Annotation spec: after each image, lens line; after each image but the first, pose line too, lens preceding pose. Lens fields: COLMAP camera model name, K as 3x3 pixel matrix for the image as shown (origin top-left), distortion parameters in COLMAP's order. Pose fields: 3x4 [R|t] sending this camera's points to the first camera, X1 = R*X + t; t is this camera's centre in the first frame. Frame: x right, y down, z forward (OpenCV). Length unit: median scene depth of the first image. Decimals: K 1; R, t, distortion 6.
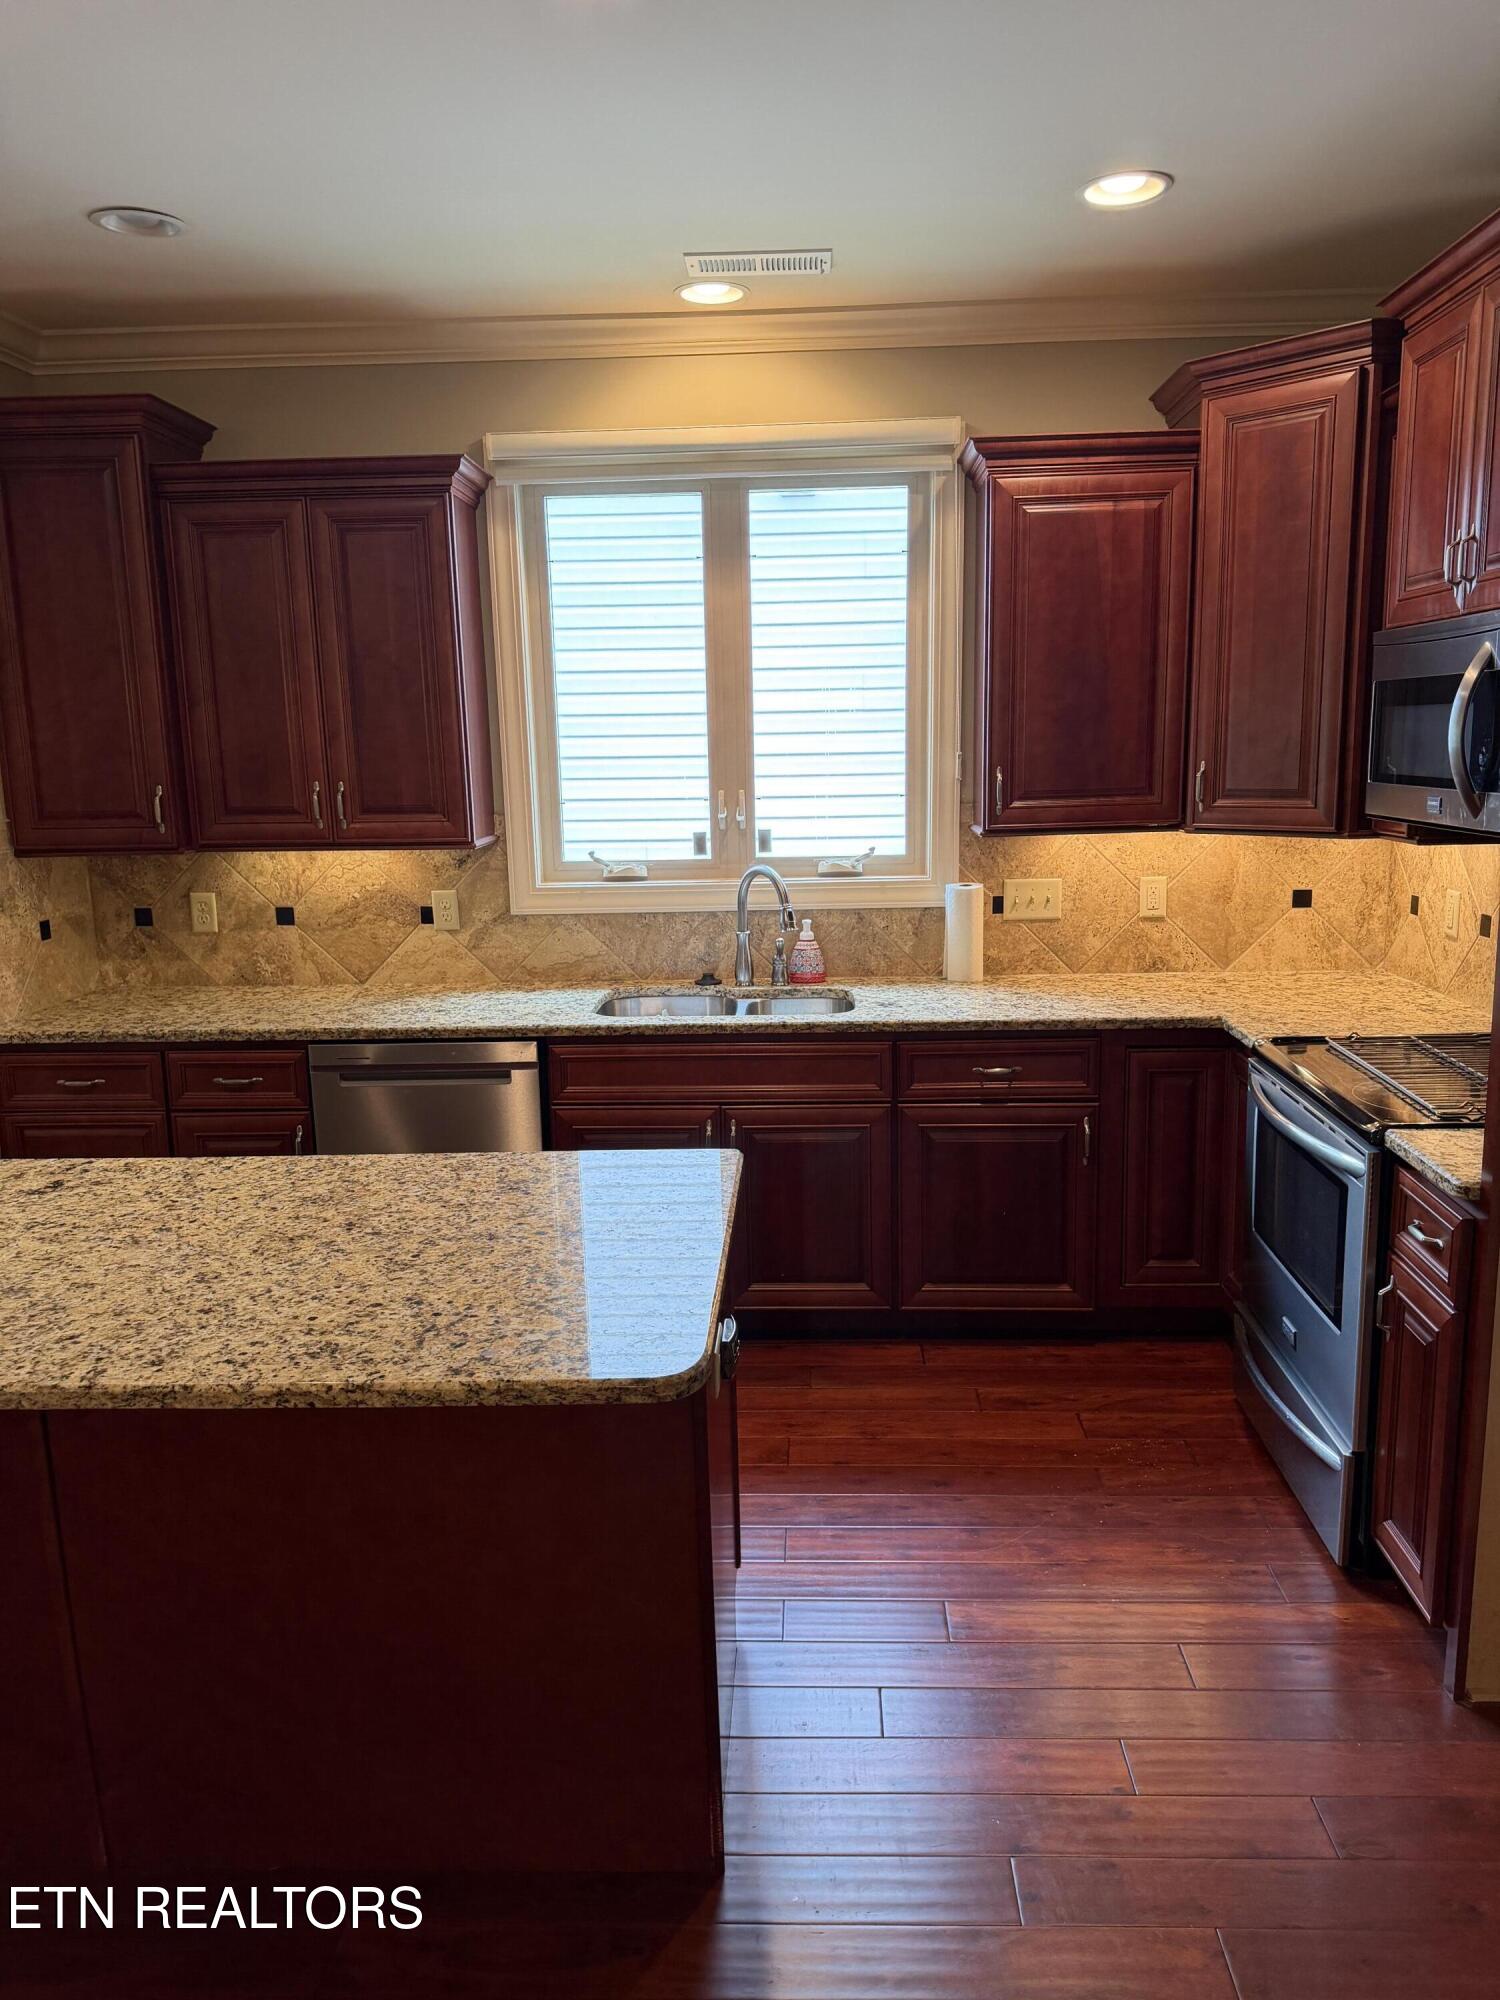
lens RADIAL K [[1395.1, 0, 741.9], [0, 1395.1, 997.6], [0, 0, 1]] dist [0.107077, -0.174704]
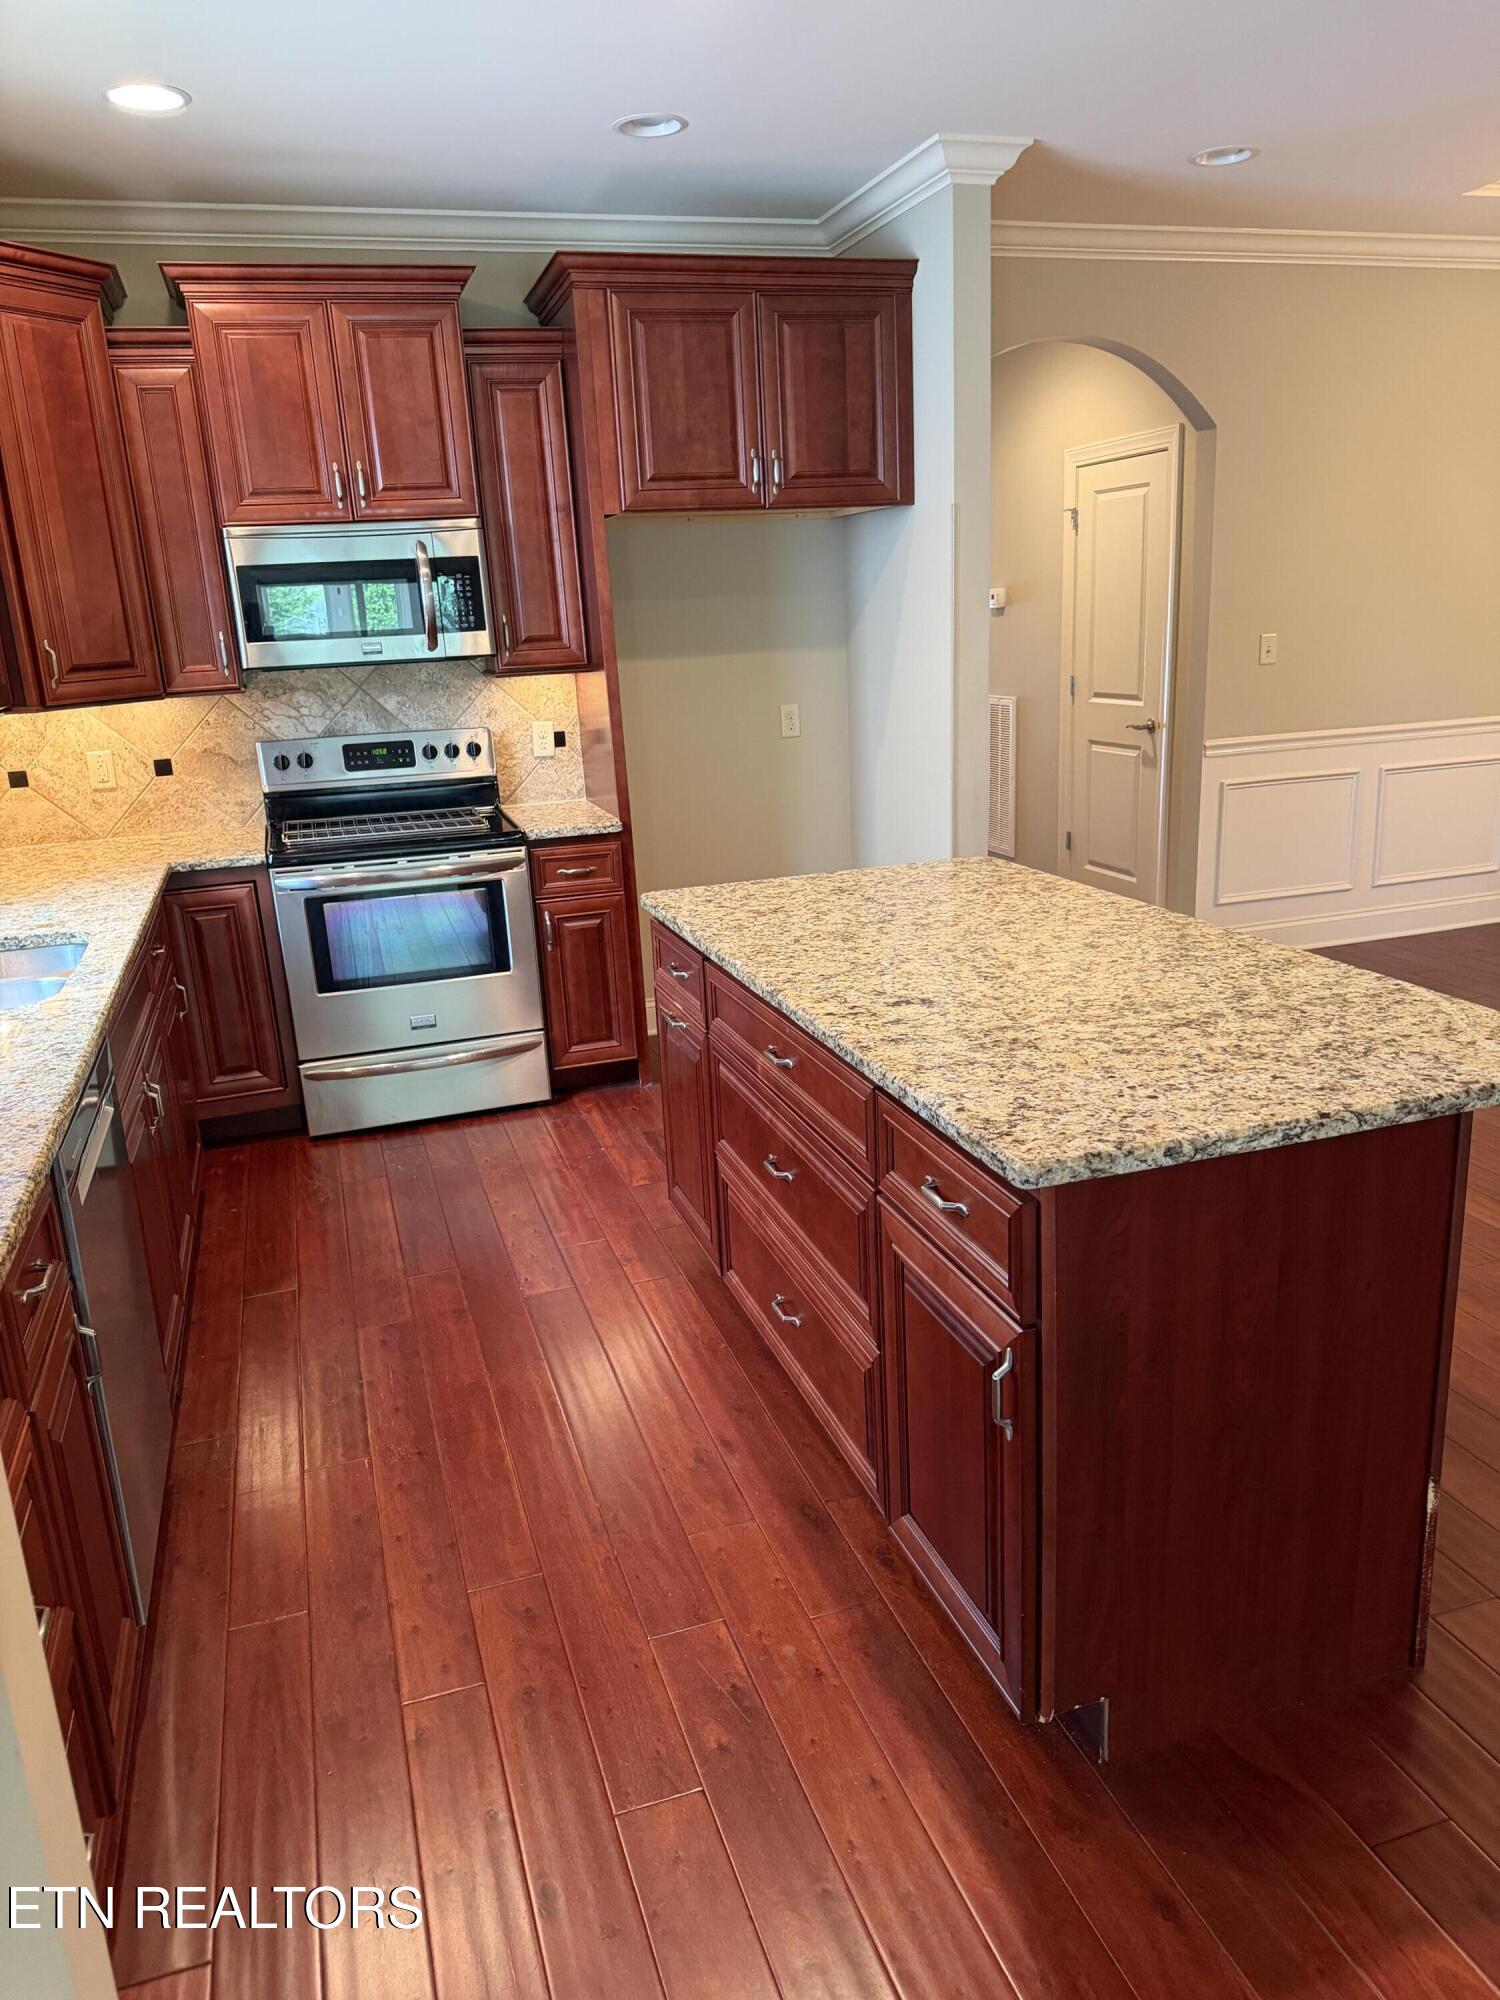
lens RADIAL K [[1407.8, 0, 750.0], [0, 1407.8, 1000.0], [0, 0, 1]] dist [0.160180, -0.357779]
pose [[-0.348567, -0.209977, 0.913461, -0.830739], [0.233628, 0.924357, 0.301631, -0.112883], [-0.907700, 0.318549, -0.273144, 0.854337]]
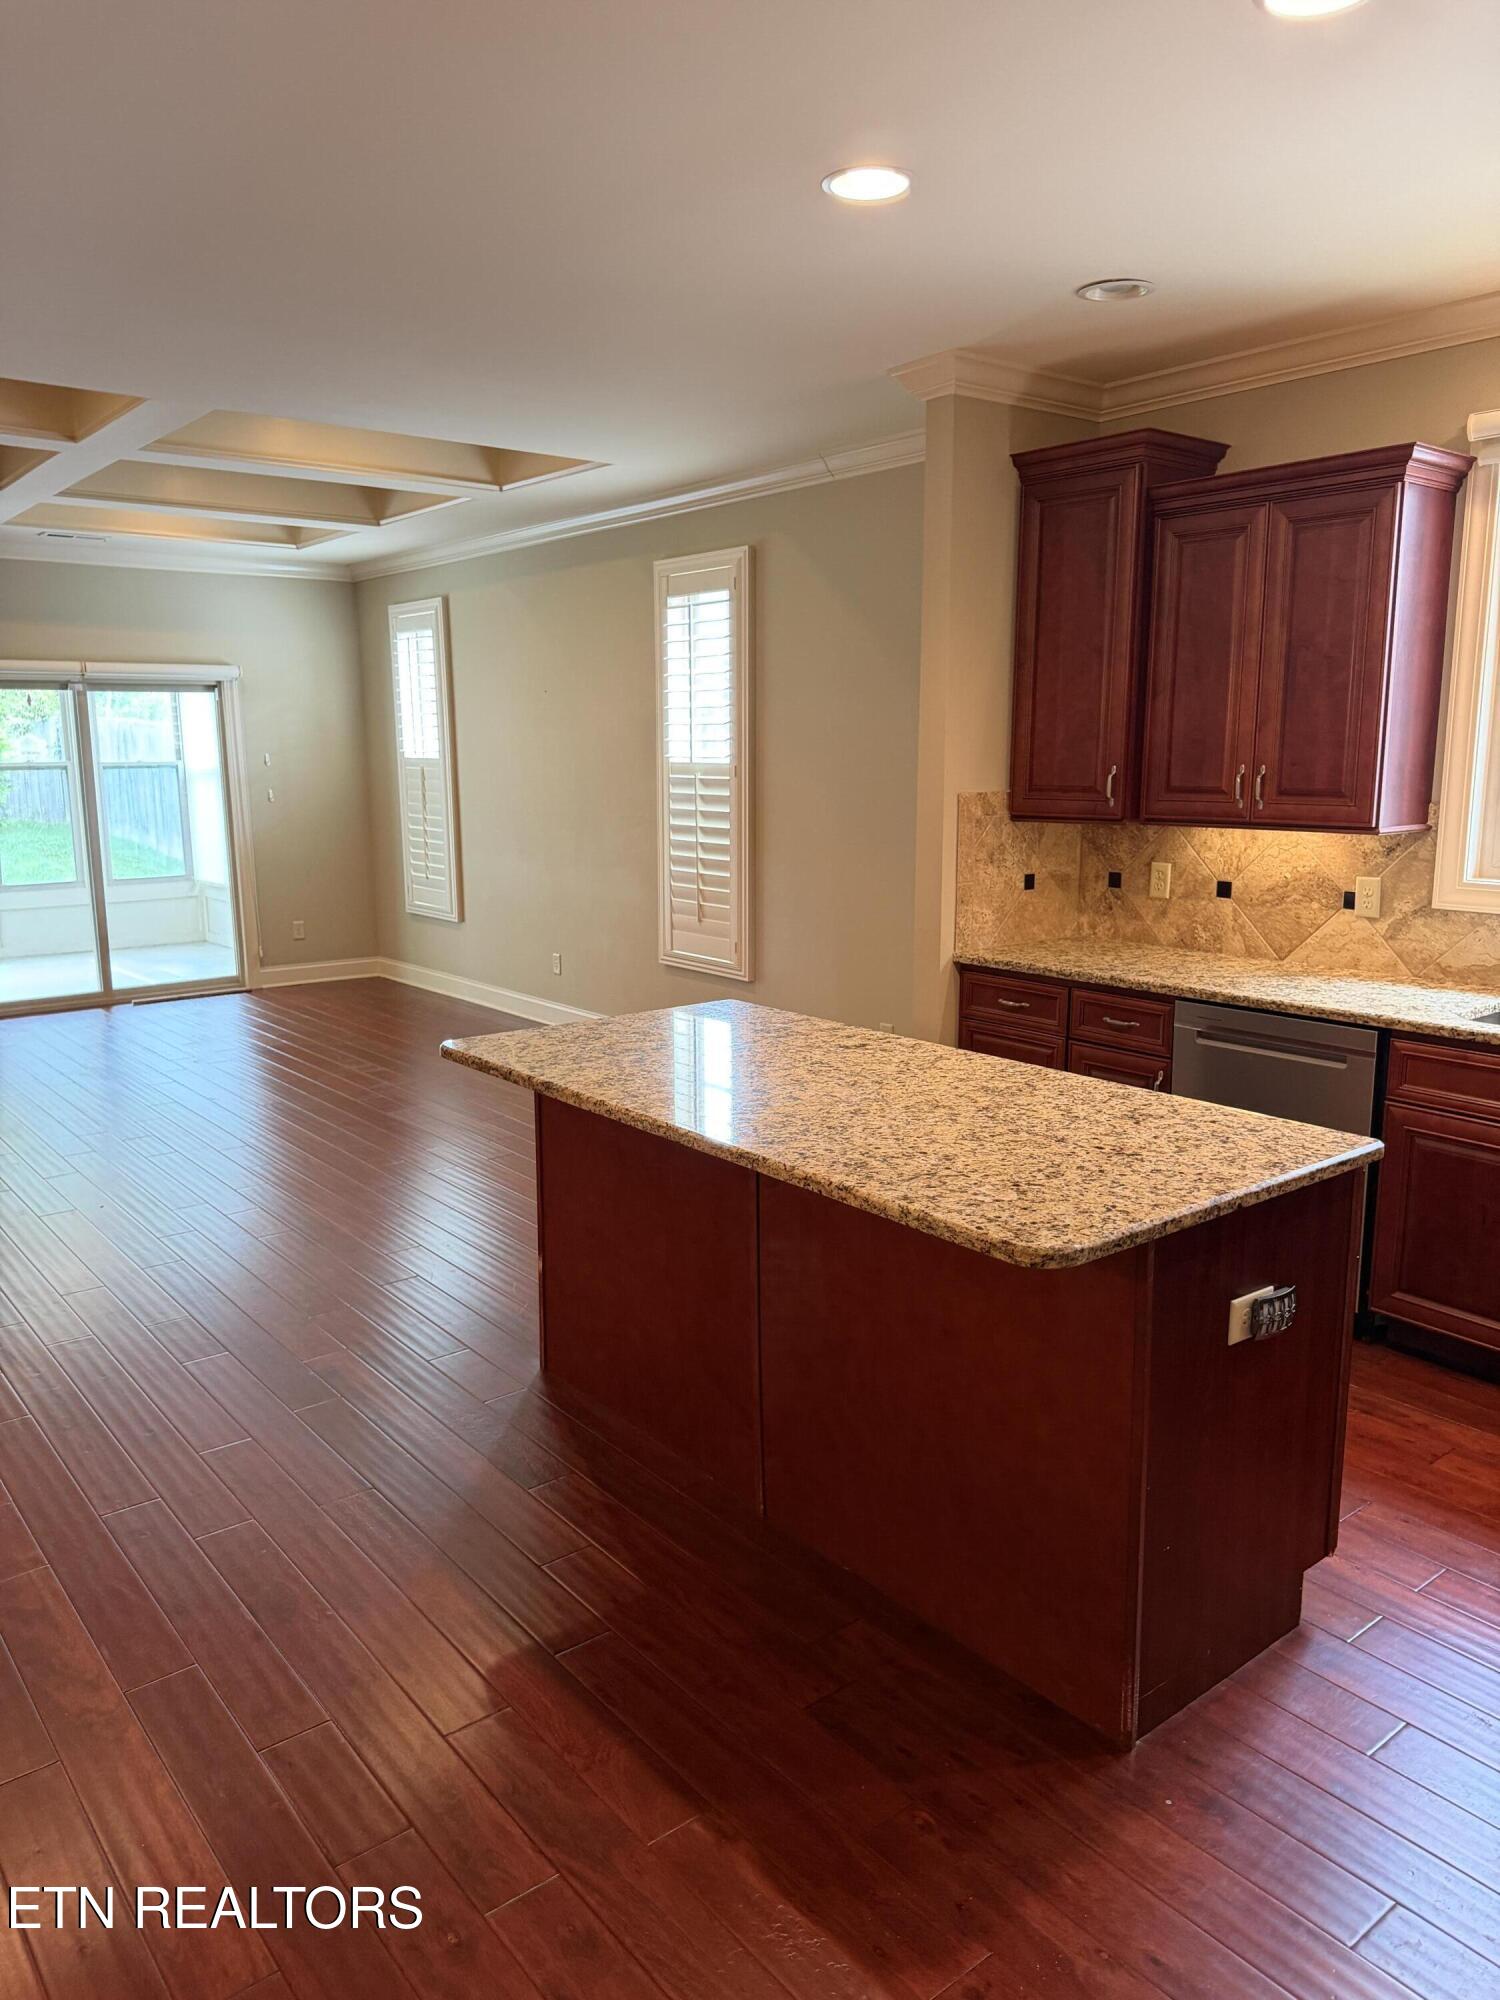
lens RADIAL K [[1407.8, 0, 750.0], [0, 1407.8, 1000.0], [0, 0, 1]] dist [0.160180, -0.357779]
pose [[0.647986, 0.150538, -0.746628, 0.302698], [-0.151539, 0.986157, 0.067315, 0.008333], [0.746425, 0.069524, 0.661828, 0.005921]]
